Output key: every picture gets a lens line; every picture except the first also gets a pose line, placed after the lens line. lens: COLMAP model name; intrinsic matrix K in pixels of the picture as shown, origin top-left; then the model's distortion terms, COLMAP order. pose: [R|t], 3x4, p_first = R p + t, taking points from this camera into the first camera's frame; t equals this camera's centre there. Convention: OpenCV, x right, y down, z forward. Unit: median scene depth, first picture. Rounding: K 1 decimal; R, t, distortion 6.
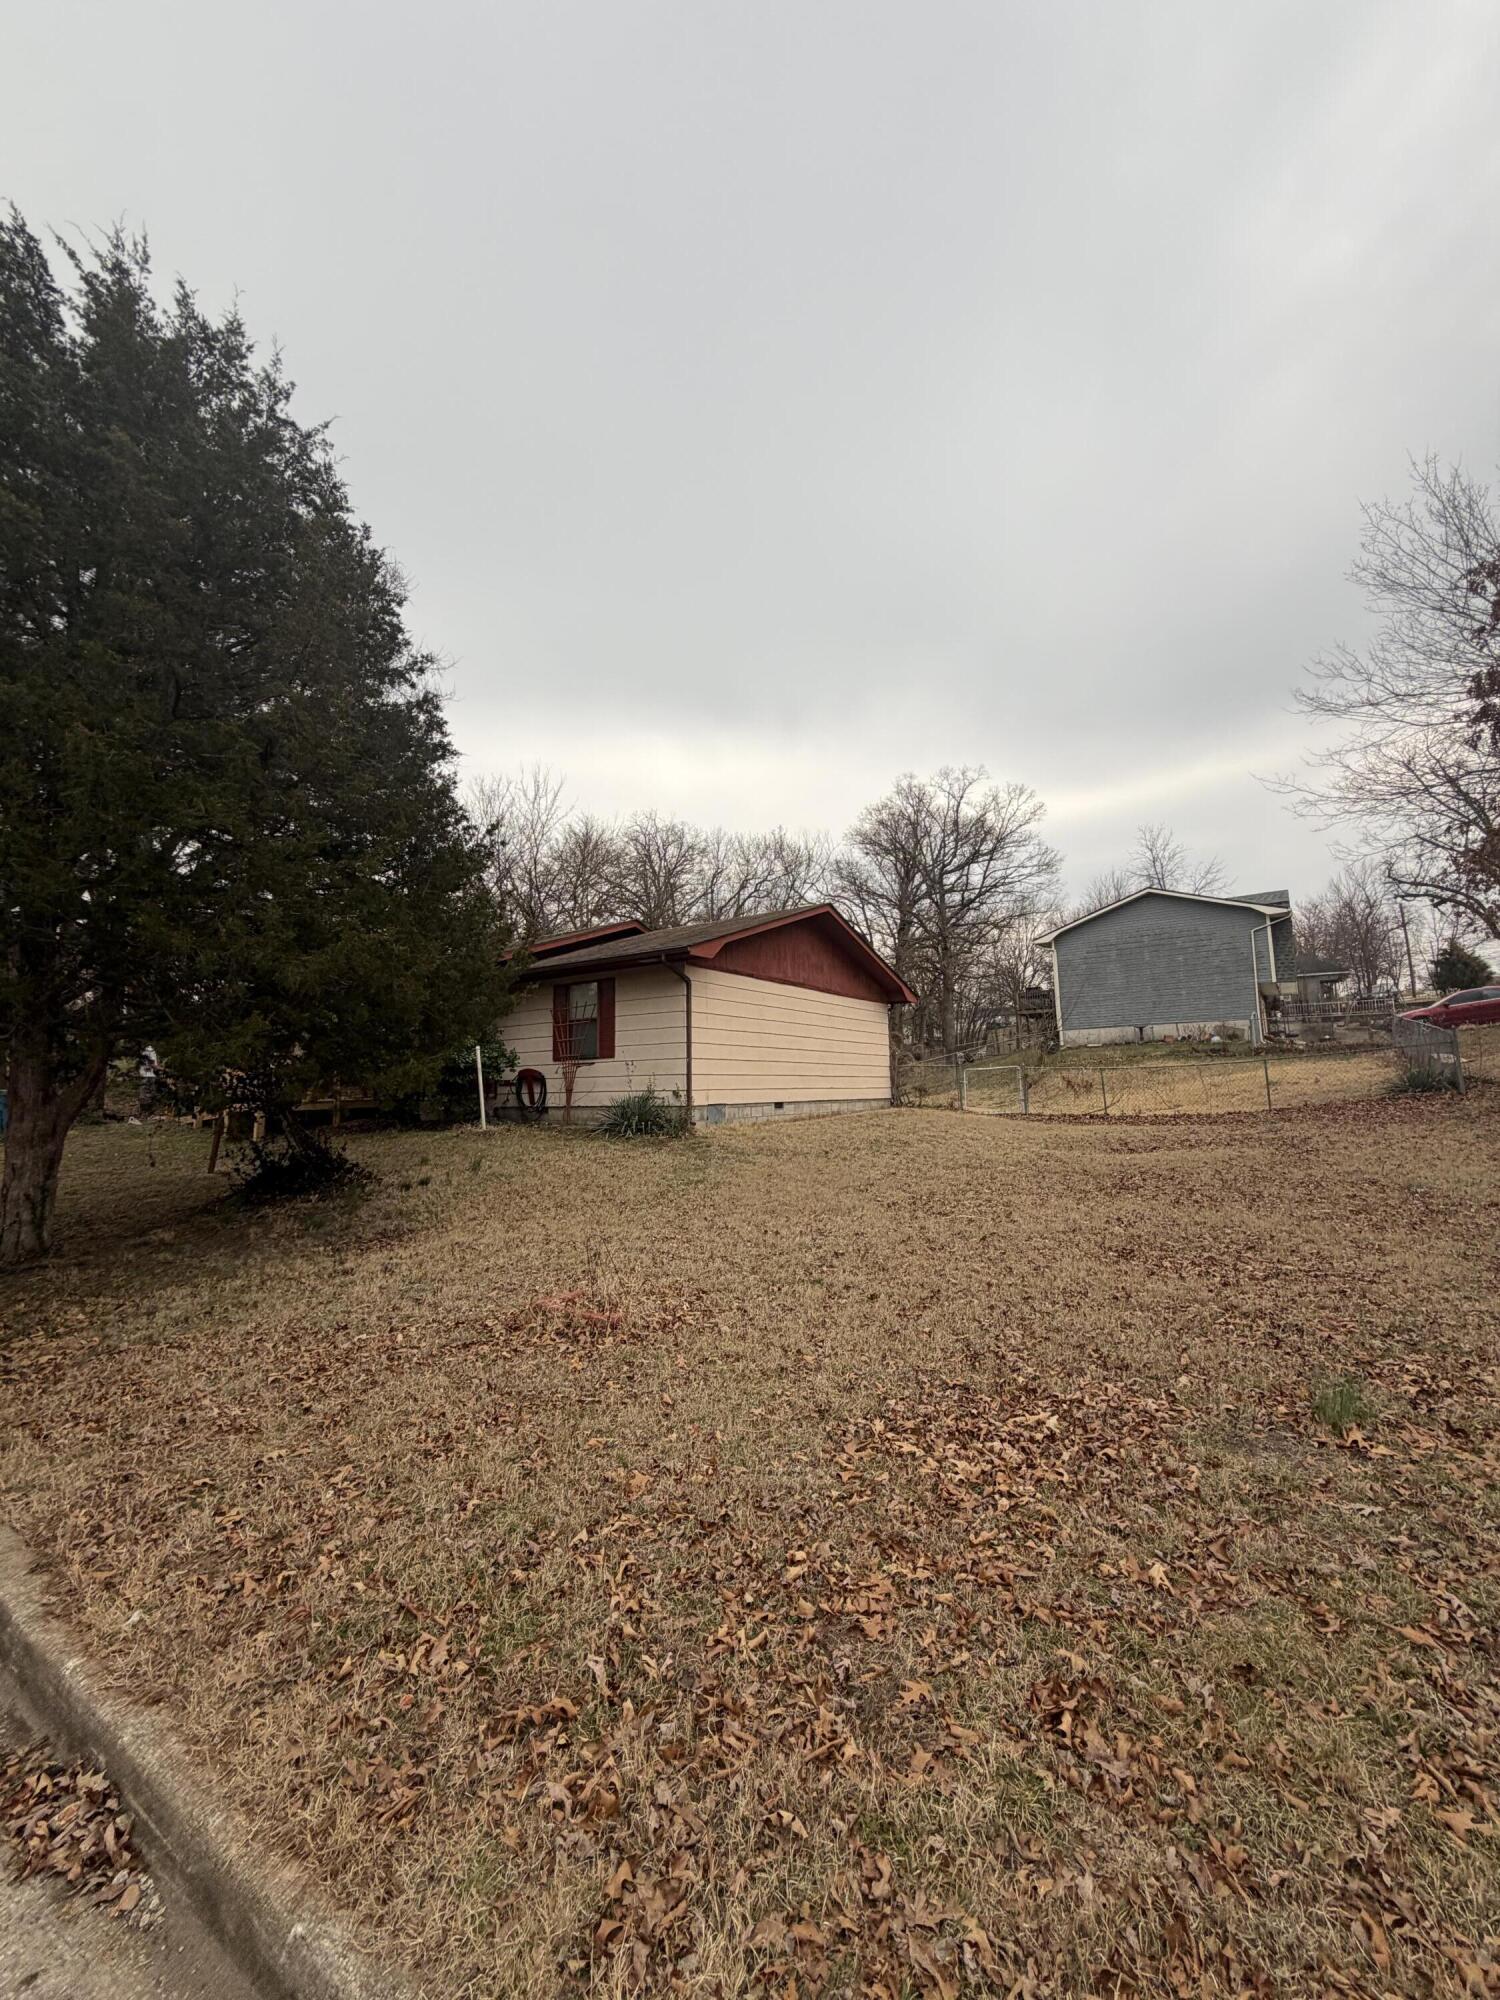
lens RADIAL K [[787.7, 0, 757.2], [0, 787.7, 998.3], [0, 0, 1]] dist [0.000955, -0.000287]
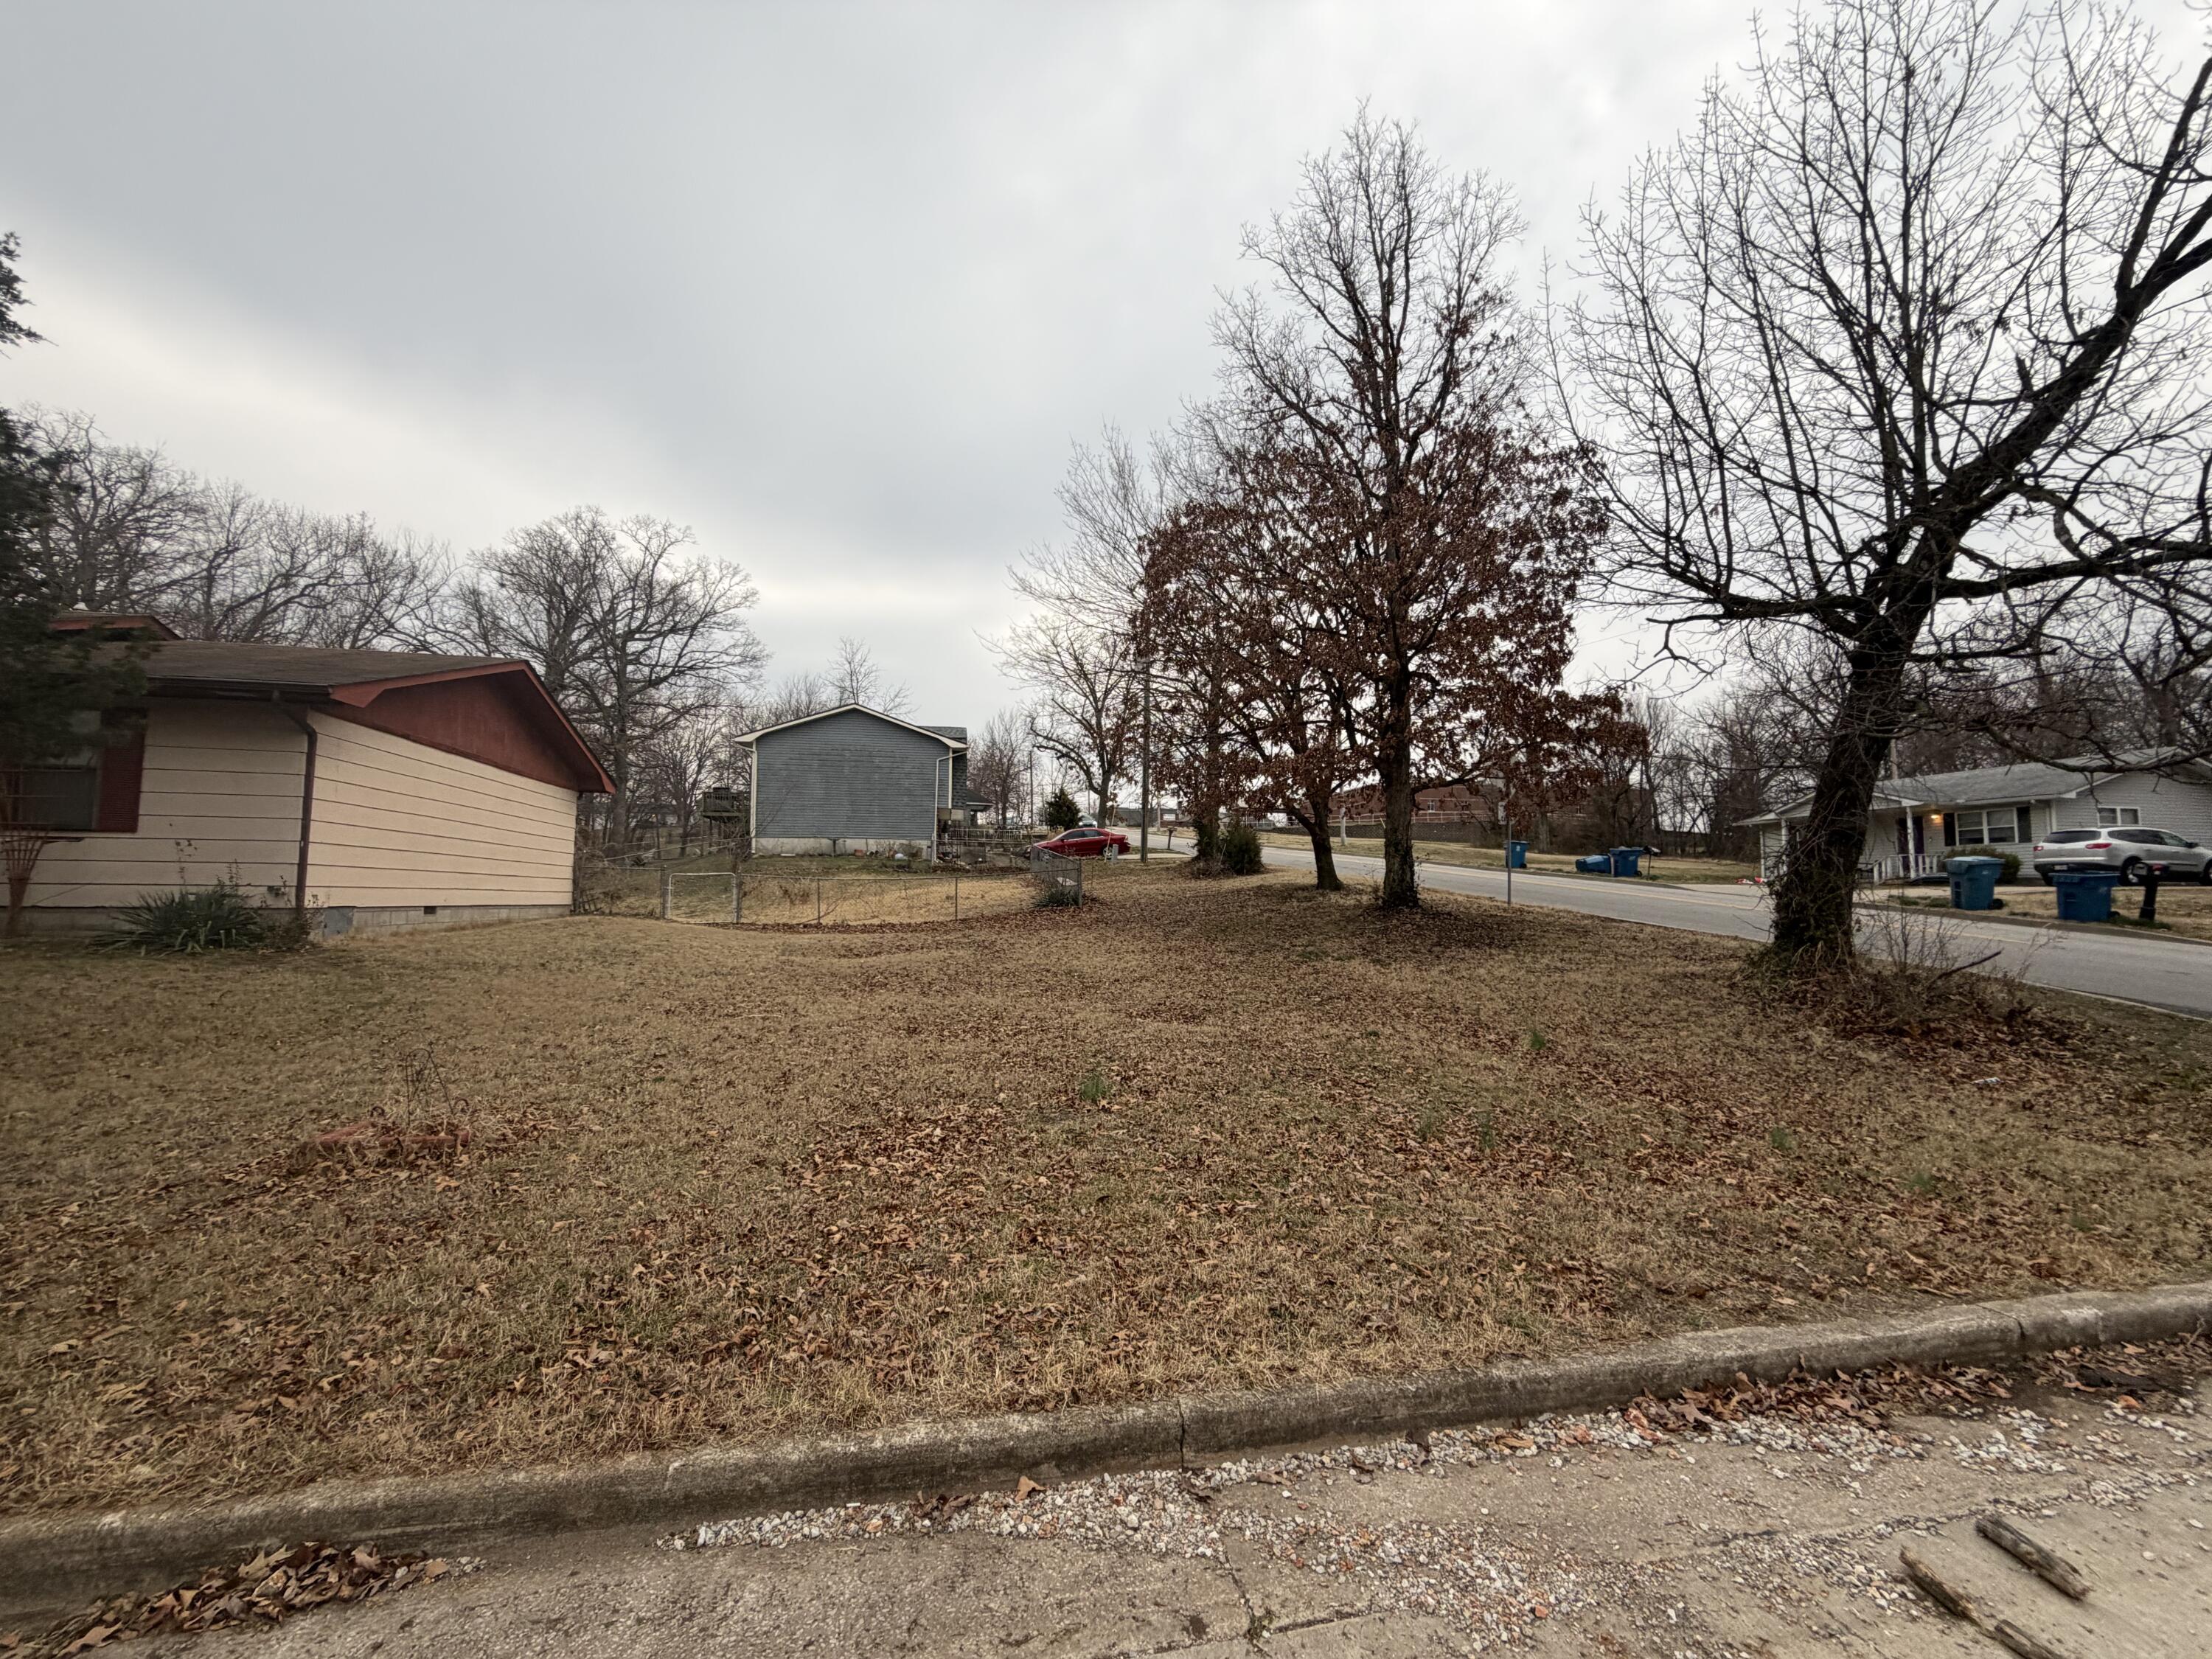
lens RADIAL K [[871.2, 0, 1093.6], [0, 871.2, 838.0], [0, 0, 1]] dist [0.000955, -0.000287]
pose [[0.709714, 0.072208, 0.700779, -0.103477], [-0.101697, 0.994815, 0.000488, 0.000036], [-0.697111, -0.071614, 0.713378, -0.045610]]
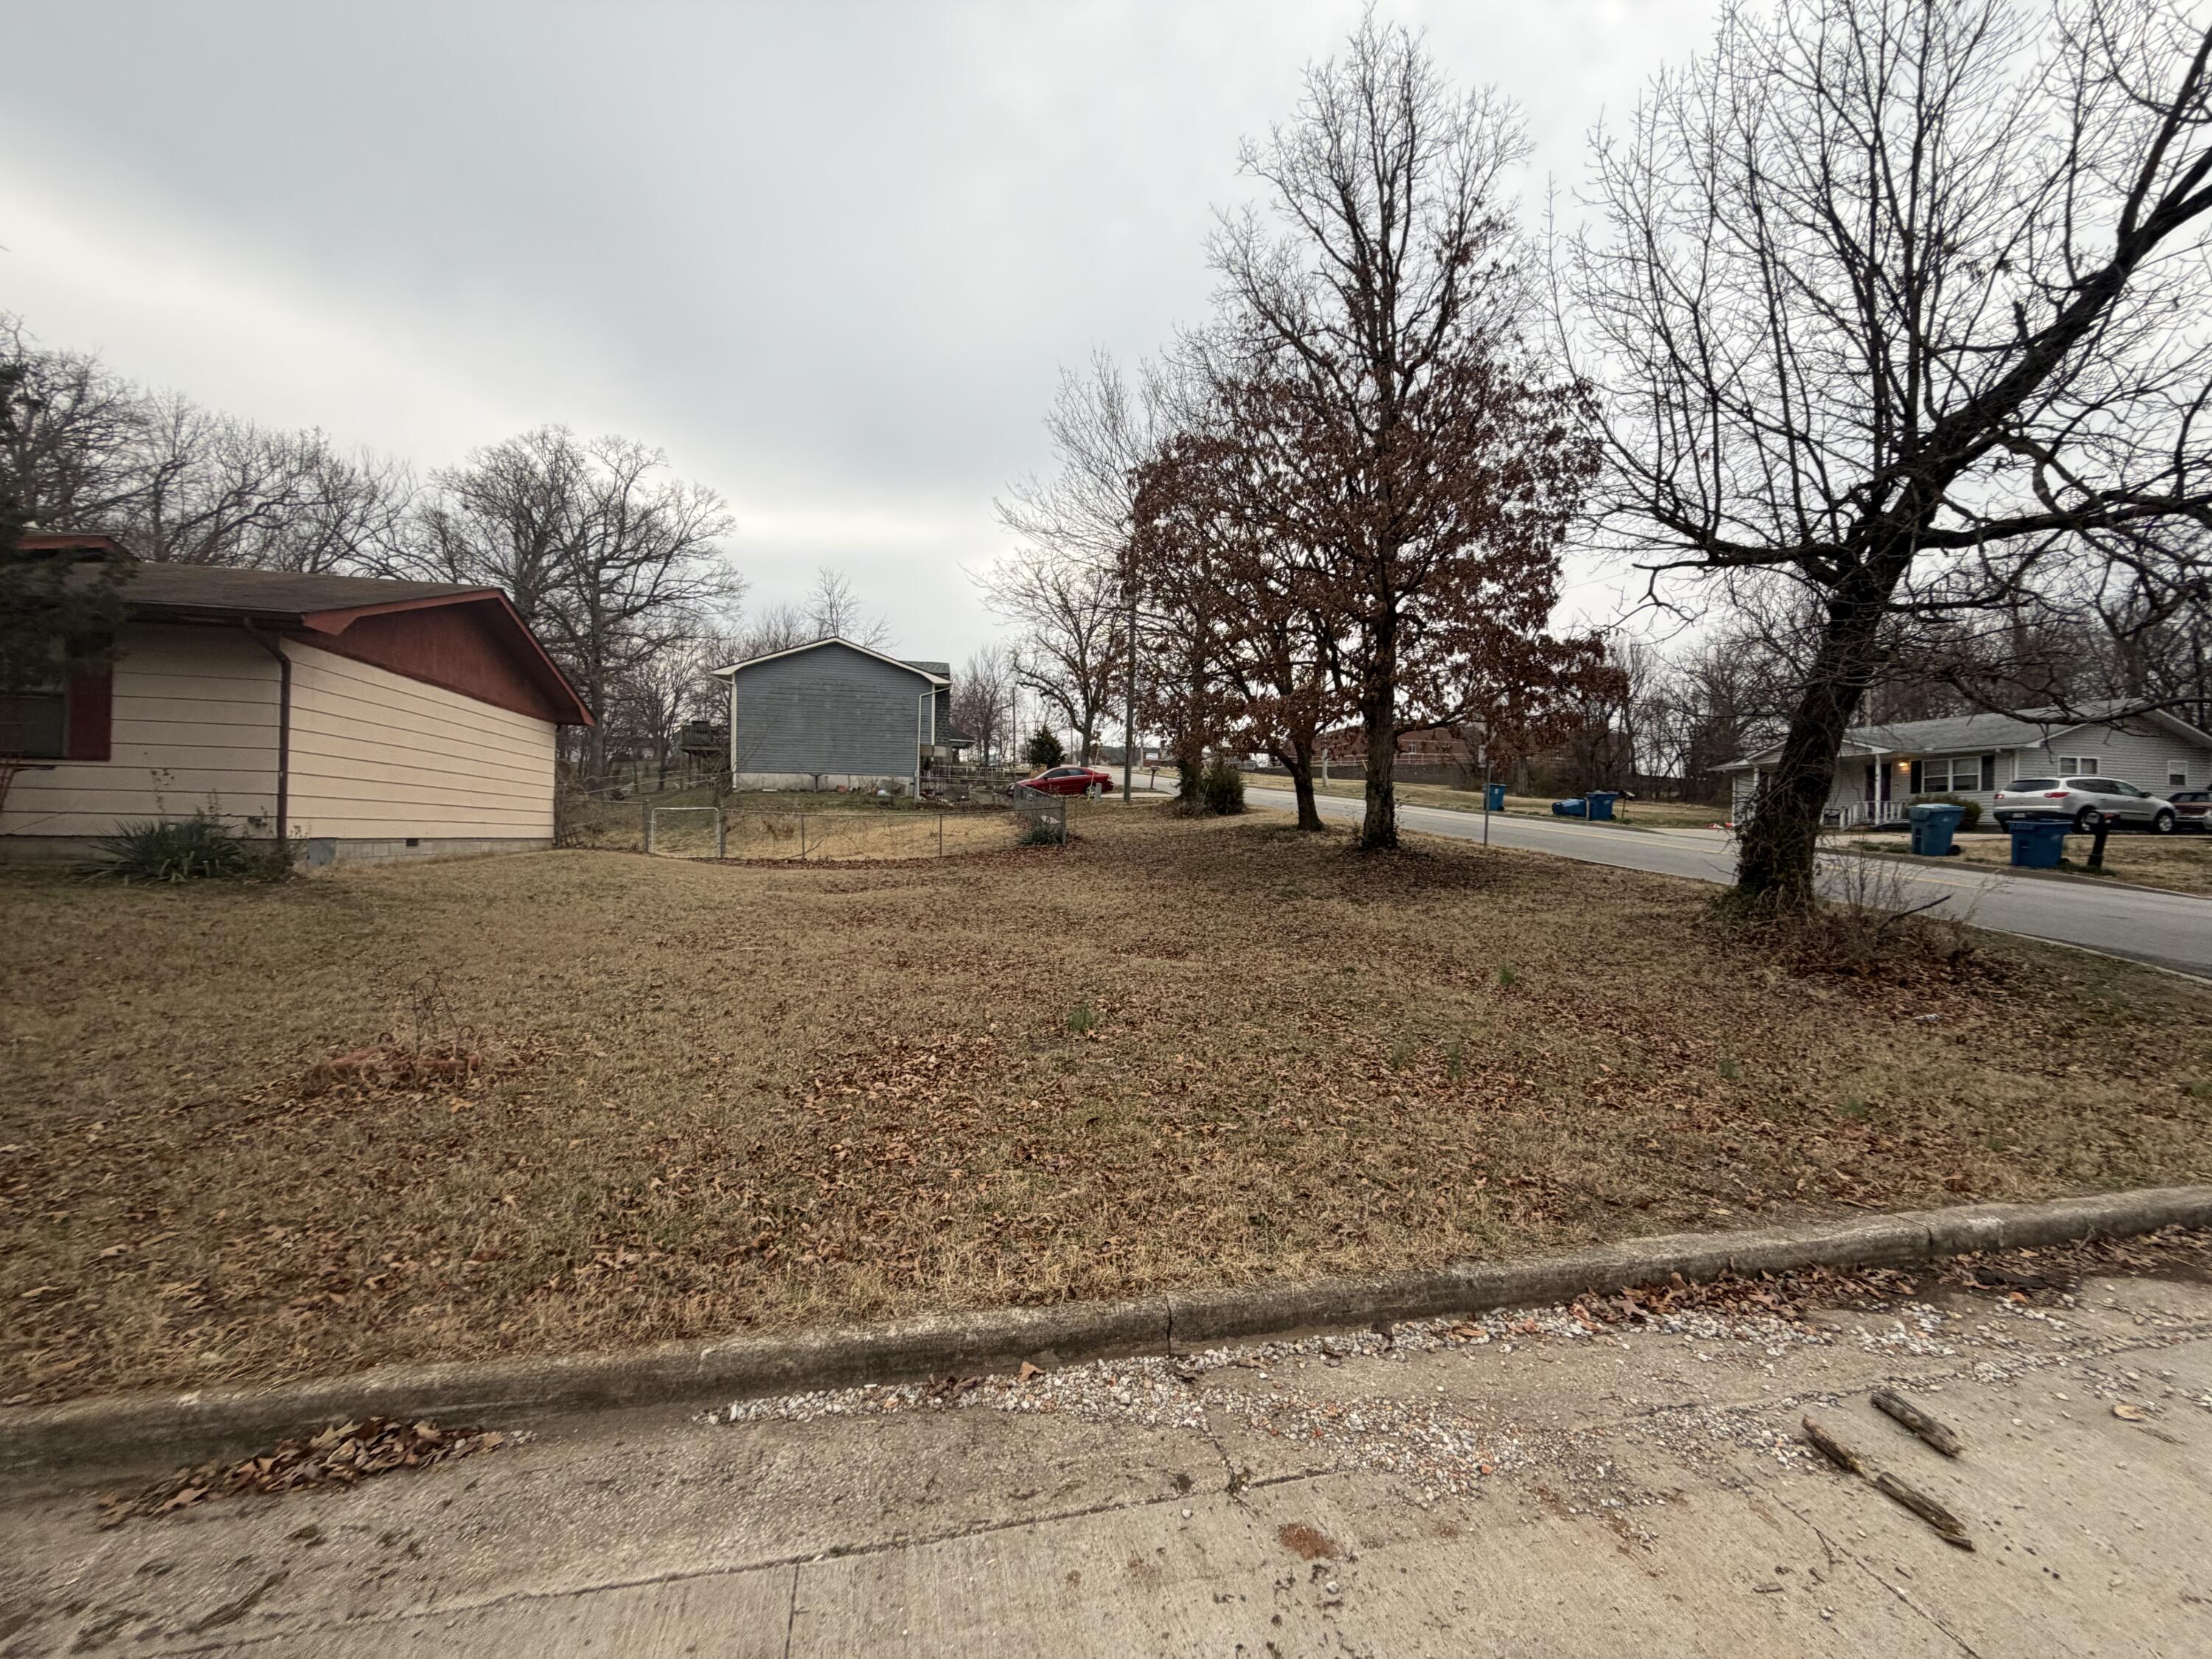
lens RADIAL K [[871.2, 0, 1093.6], [0, 871.2, 838.0], [0, 0, 1]] dist [0.000955, -0.000287]
pose [[0.694358, 0.029106, 0.719041, -0.110657], [-0.112441, 0.991298, 0.068455, -0.000154], [-0.710791, -0.128383, 0.691588, -0.048219]]
